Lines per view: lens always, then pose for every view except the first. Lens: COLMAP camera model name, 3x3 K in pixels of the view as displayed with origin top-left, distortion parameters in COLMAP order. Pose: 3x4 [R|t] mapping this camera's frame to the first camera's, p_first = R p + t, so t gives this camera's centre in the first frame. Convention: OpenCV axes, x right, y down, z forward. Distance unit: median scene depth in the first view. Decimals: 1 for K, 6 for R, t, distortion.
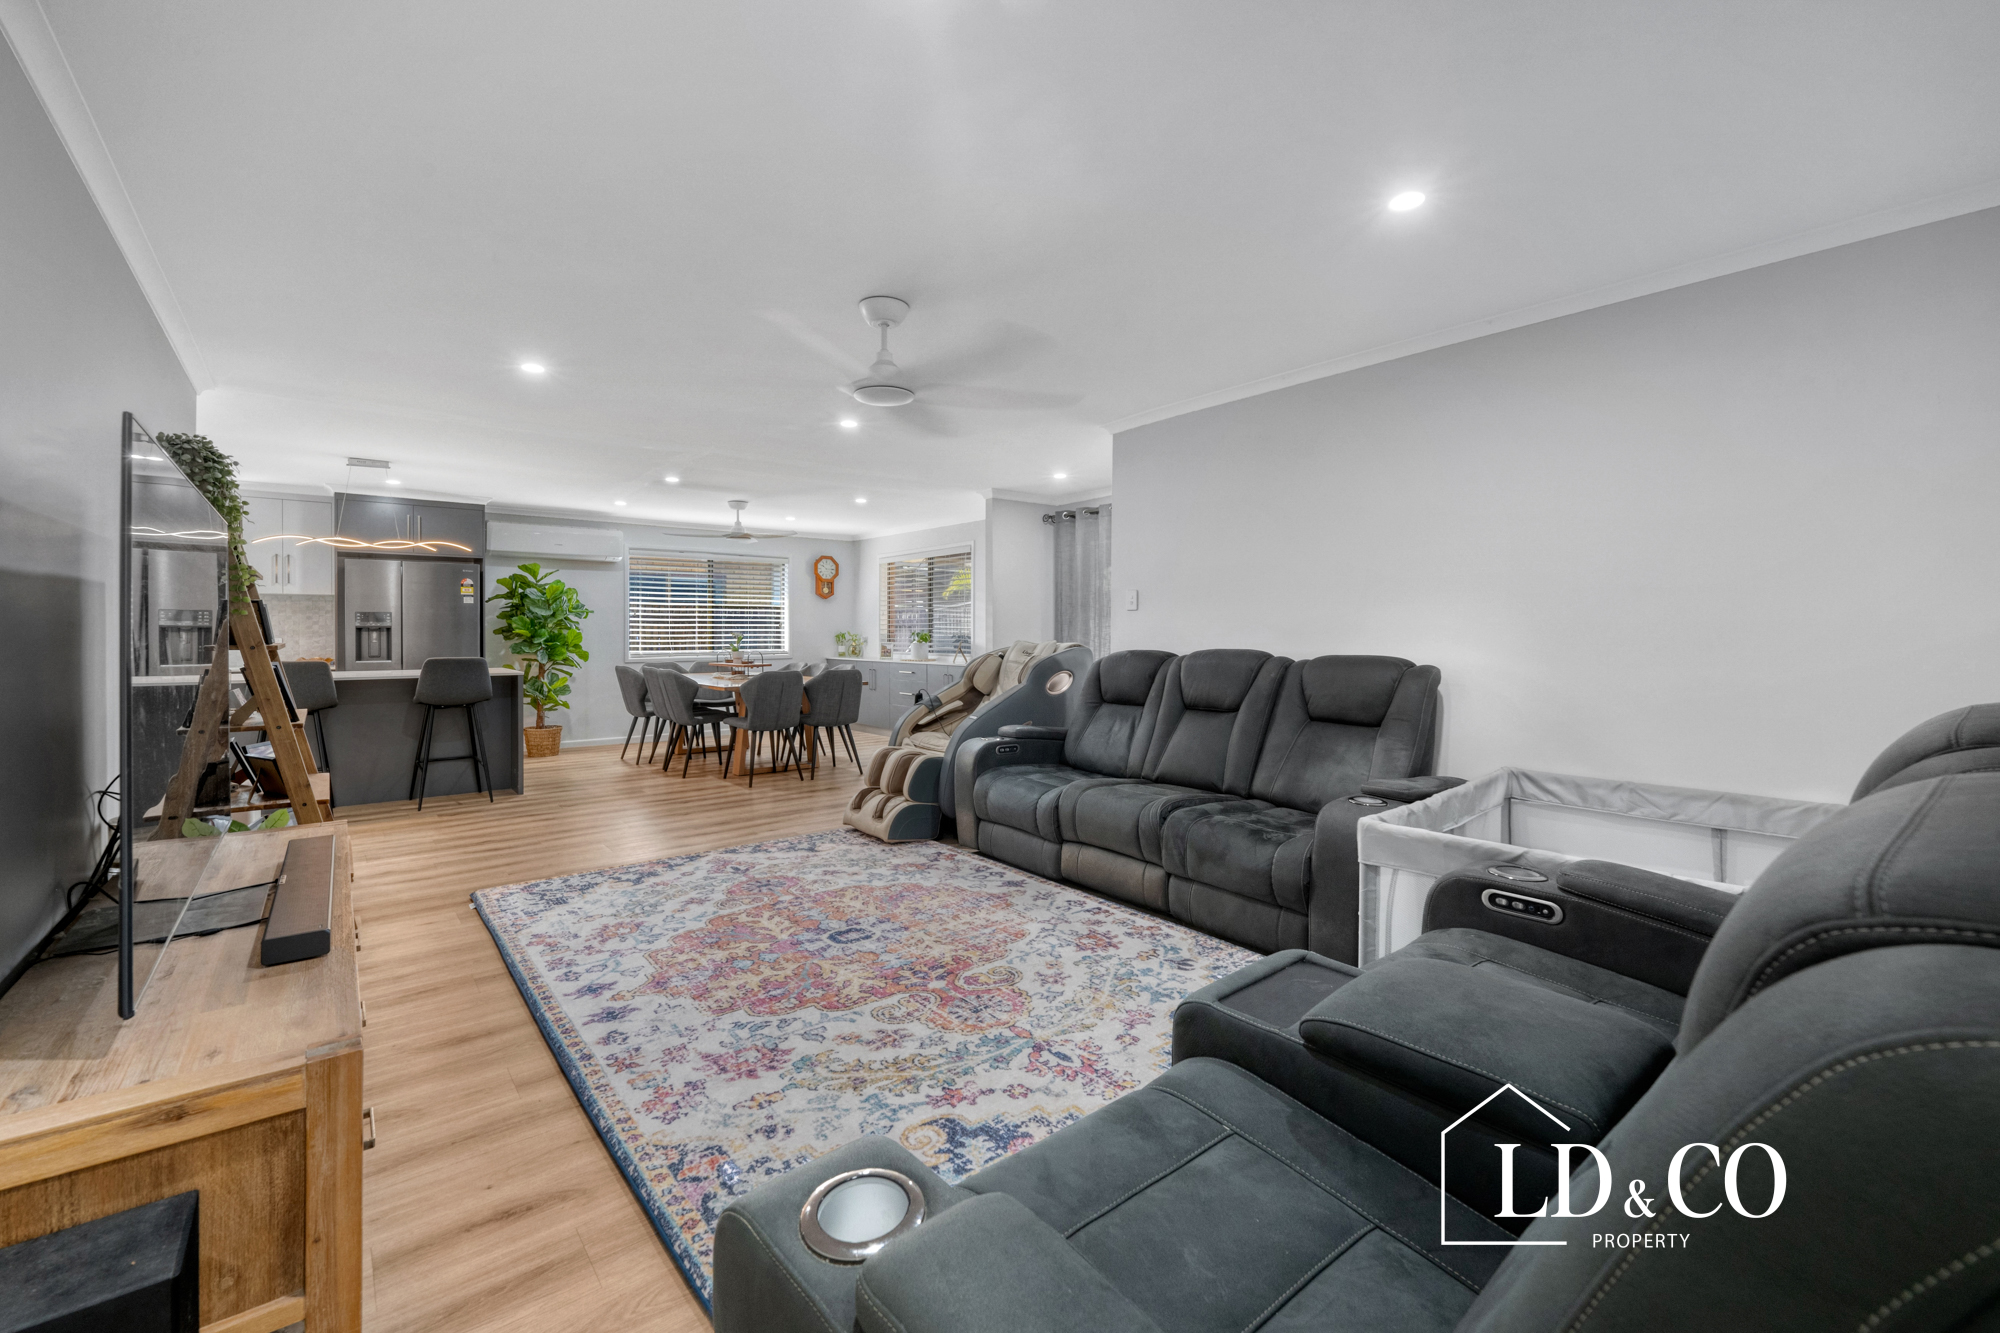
lens RADIAL K [[827.0, 0, 996.0], [0, 827.0, 633.0], [0, 0, 1]] dist [0.001460, 0.000036]
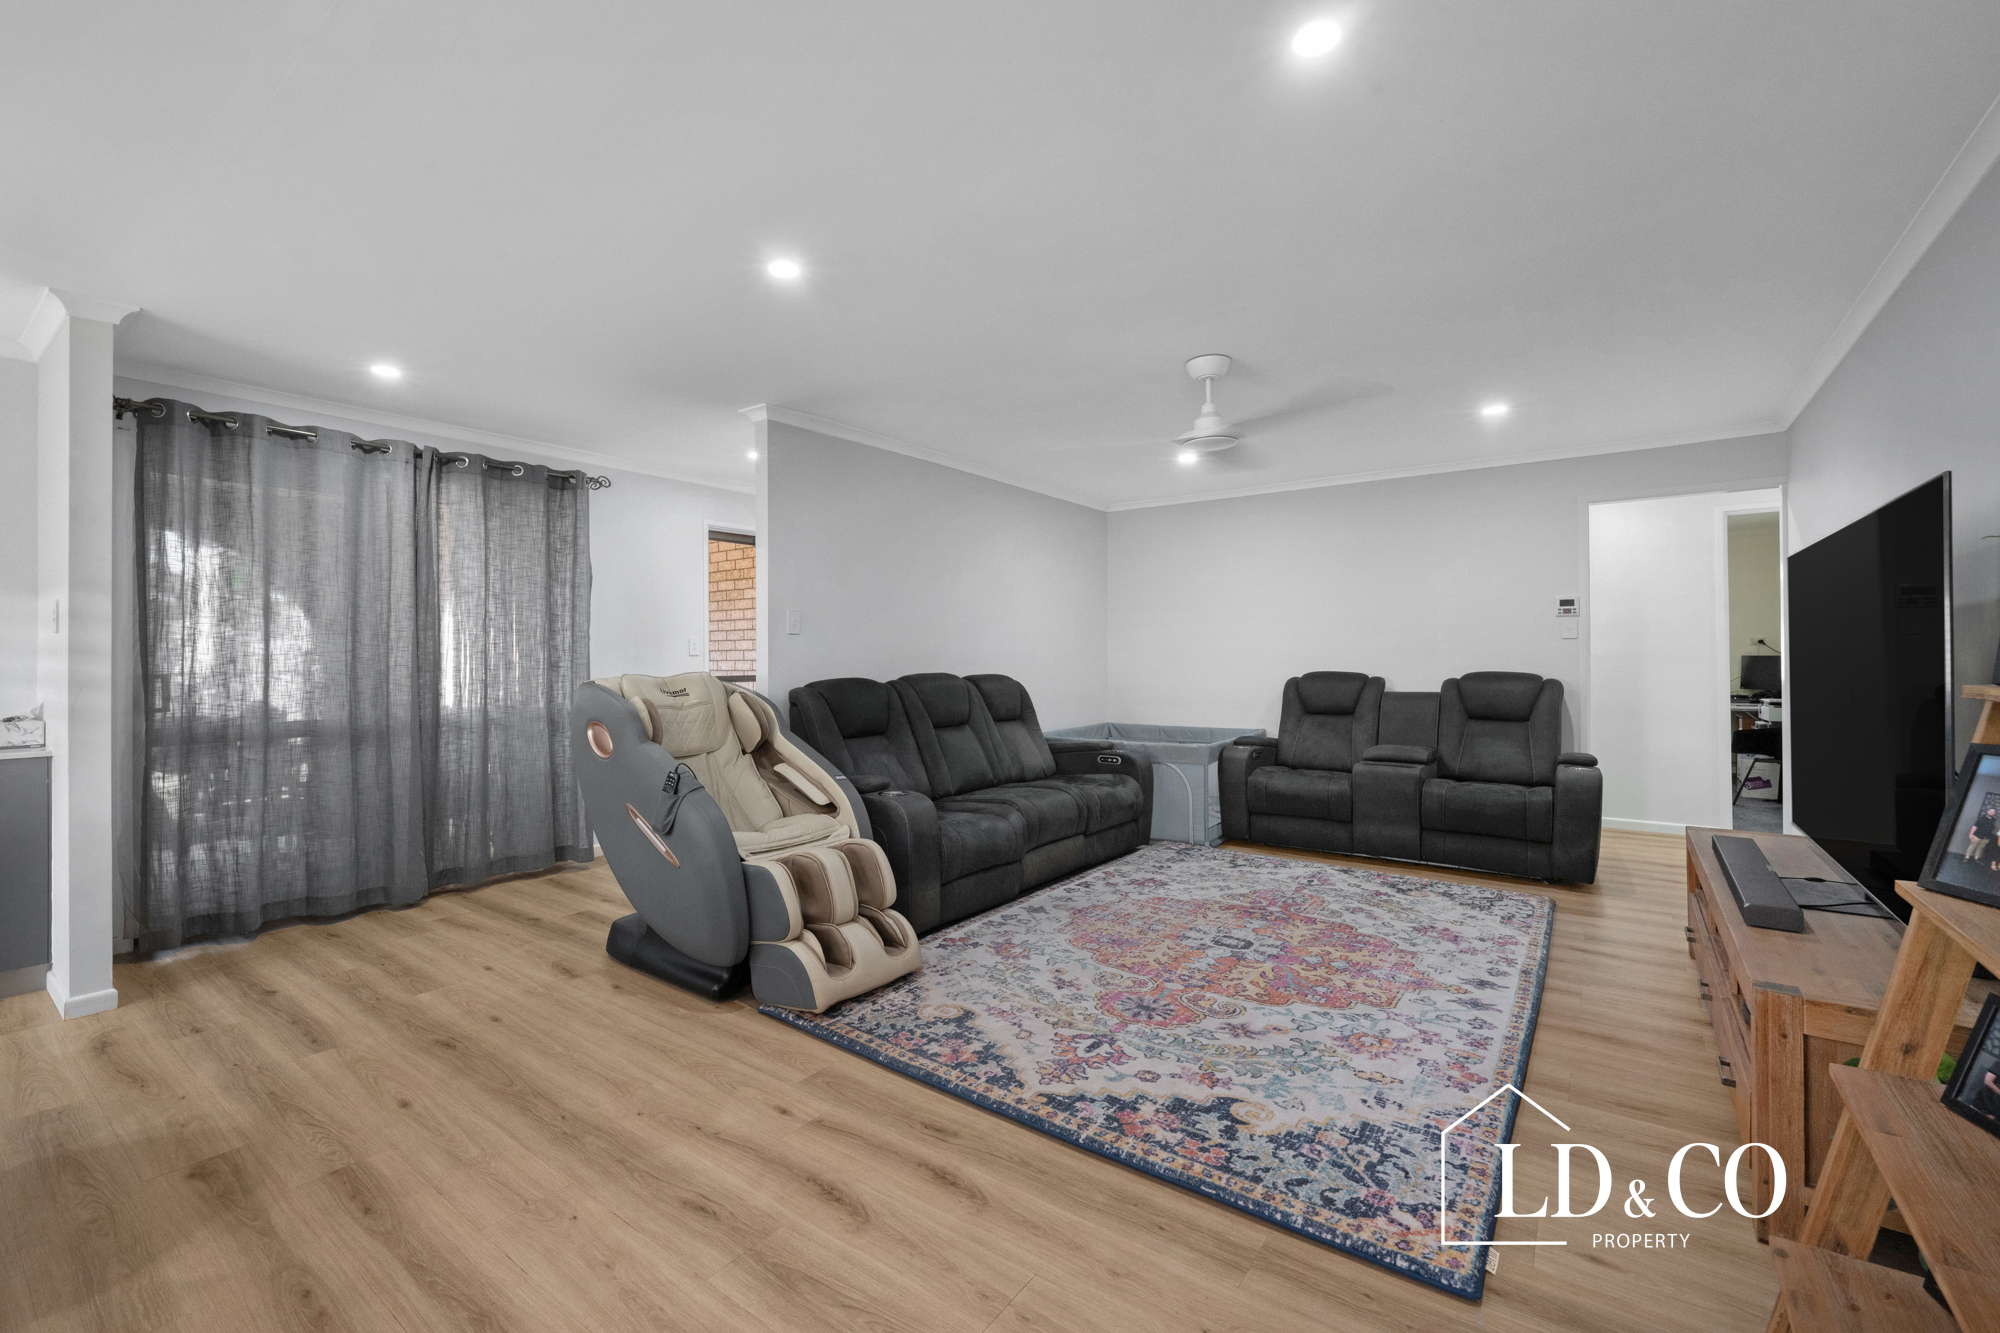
lens RADIAL K [[841.3, 0, 1000.0], [0, 841.3, 666.5], [0, 0, 1]] dist [-0.000590, -0.000025]
pose [[-0.259672, -0.007080, 0.965671, -1.230950], [0.007898, 0.999924, 0.009455, -0.003358], [-0.965664, 0.010082, -0.259597, 1.685322]]
